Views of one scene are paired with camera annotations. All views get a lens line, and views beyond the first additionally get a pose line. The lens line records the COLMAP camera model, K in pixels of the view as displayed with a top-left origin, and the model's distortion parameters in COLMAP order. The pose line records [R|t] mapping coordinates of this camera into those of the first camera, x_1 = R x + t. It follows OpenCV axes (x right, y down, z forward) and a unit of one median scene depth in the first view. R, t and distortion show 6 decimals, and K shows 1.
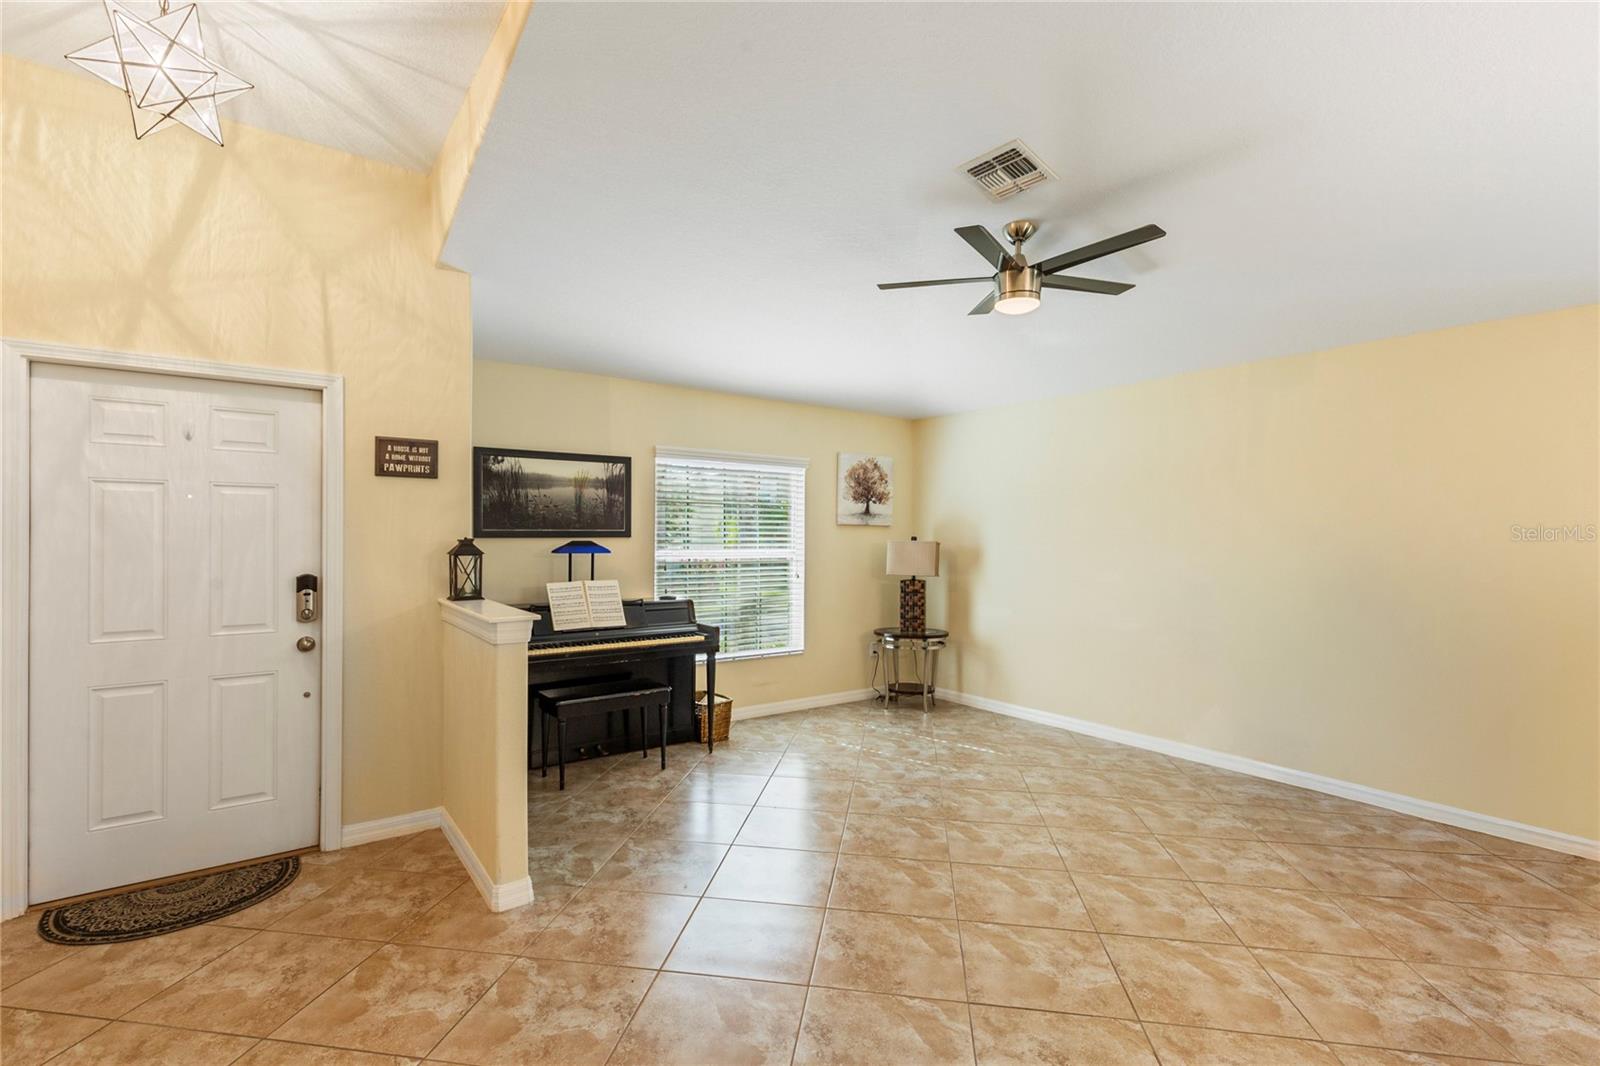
lens RADIAL K [[726.4, 0, 823.0], [0, 726.4, 530.4], [0, 0, 1]] dist [0.004927, -0.001335]
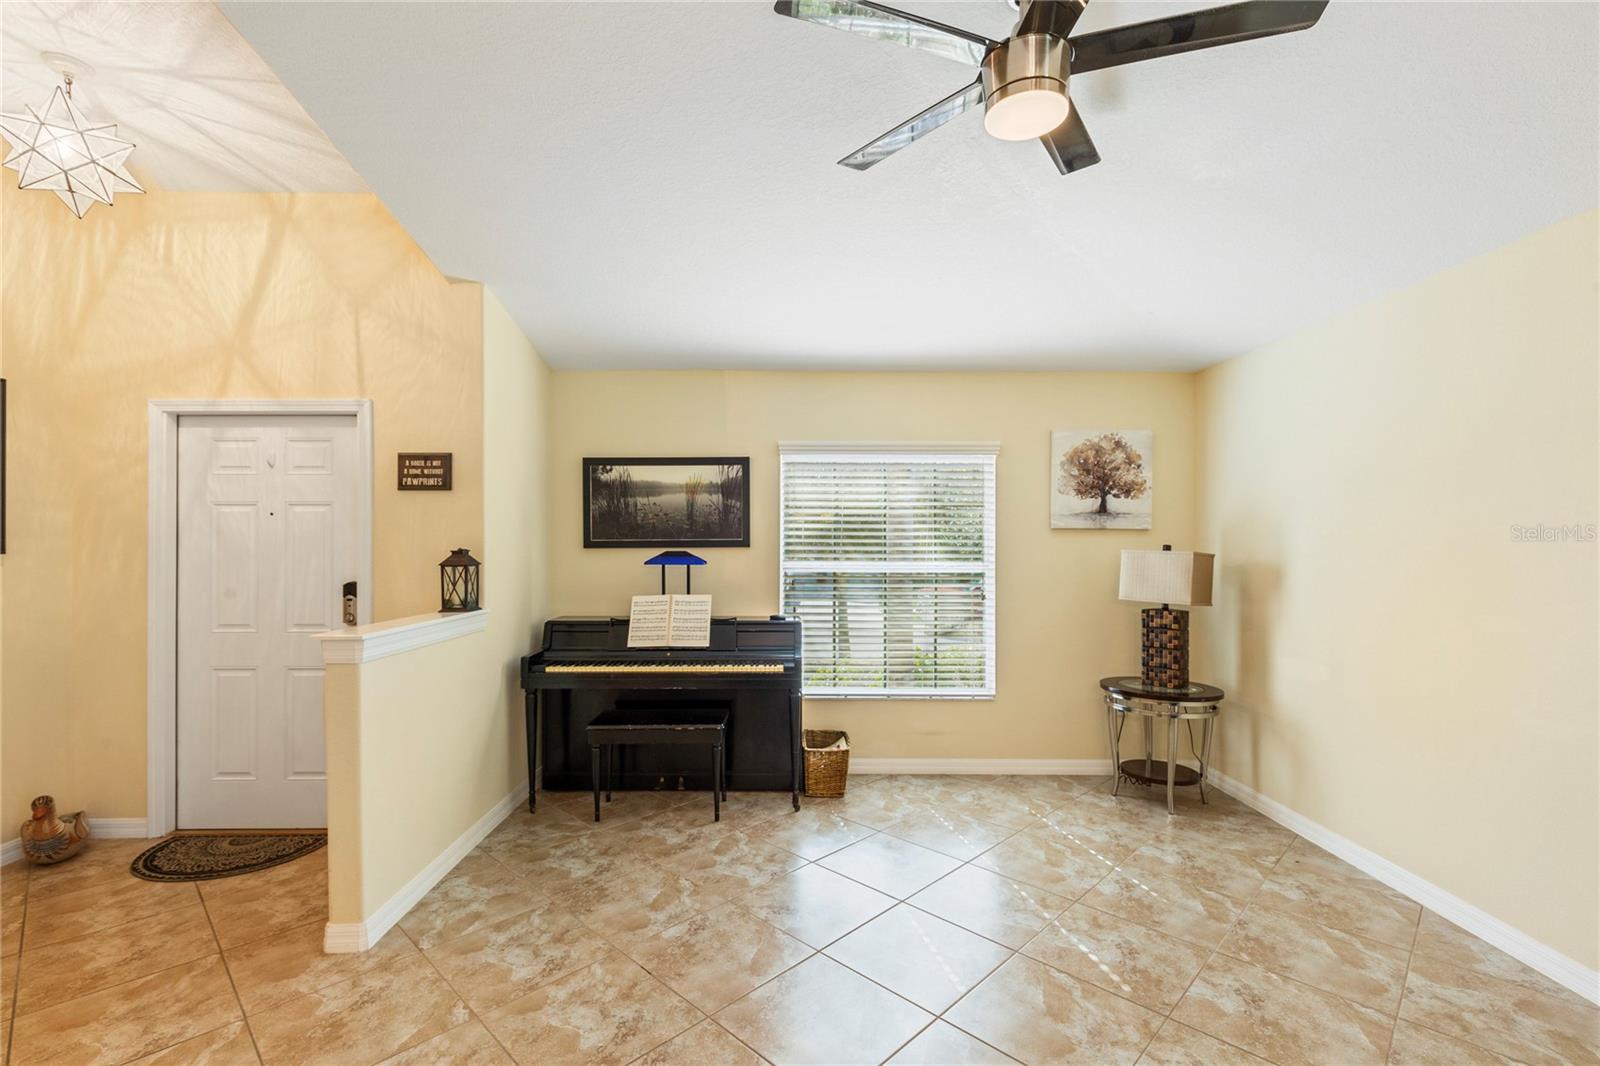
lens RADIAL K [[726.4, 0, 812.5], [0, 726.4, 534.0], [0, 0, 1]] dist [0.004927, -0.001335]
pose [[0.803228, -0.012511, -0.595541, 0.413467], [0.008757, 0.999919, -0.009195, 0.003047], [0.595608, 0.002170, 0.803273, 0.420145]]
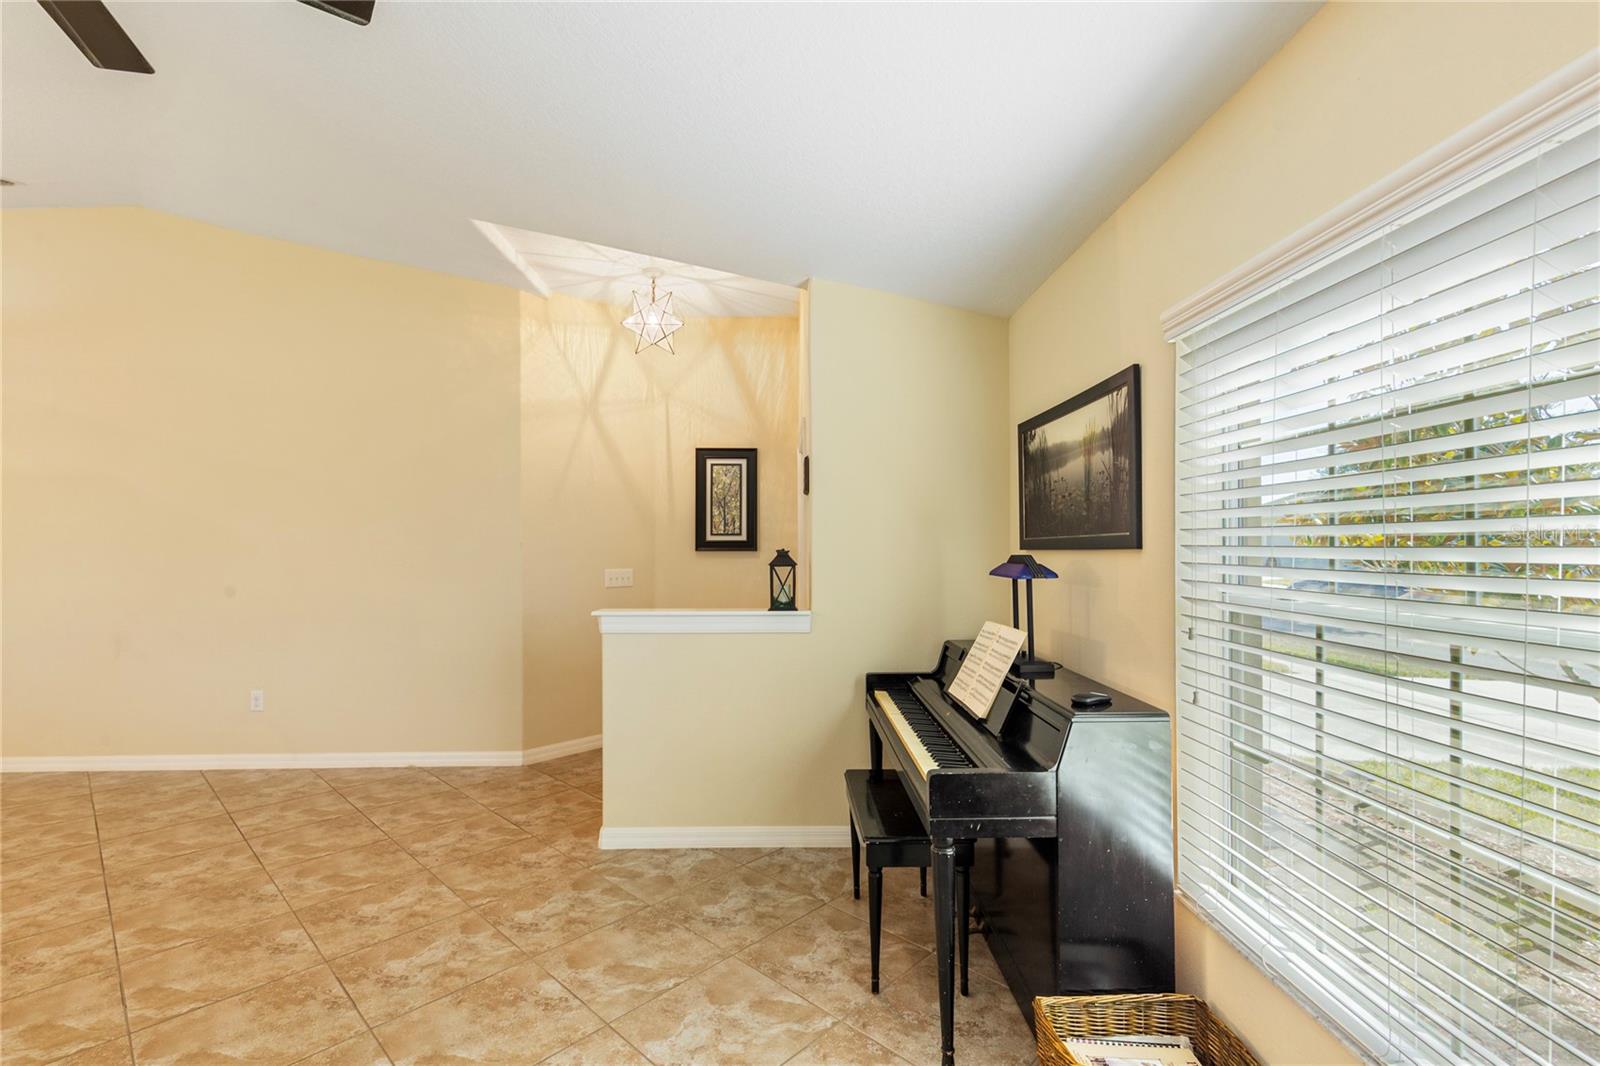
lens RADIAL K [[726.4, 0, 793.1], [0, 726.4, 538.1], [0, 0, 1]] dist [0.004927, -0.001335]
pose [[-0.612802, -0.015411, -0.790086, 0.255339], [0.004236, 0.999731, -0.022785, 0.015377], [0.790225, -0.017309, -0.612572, 1.395954]]
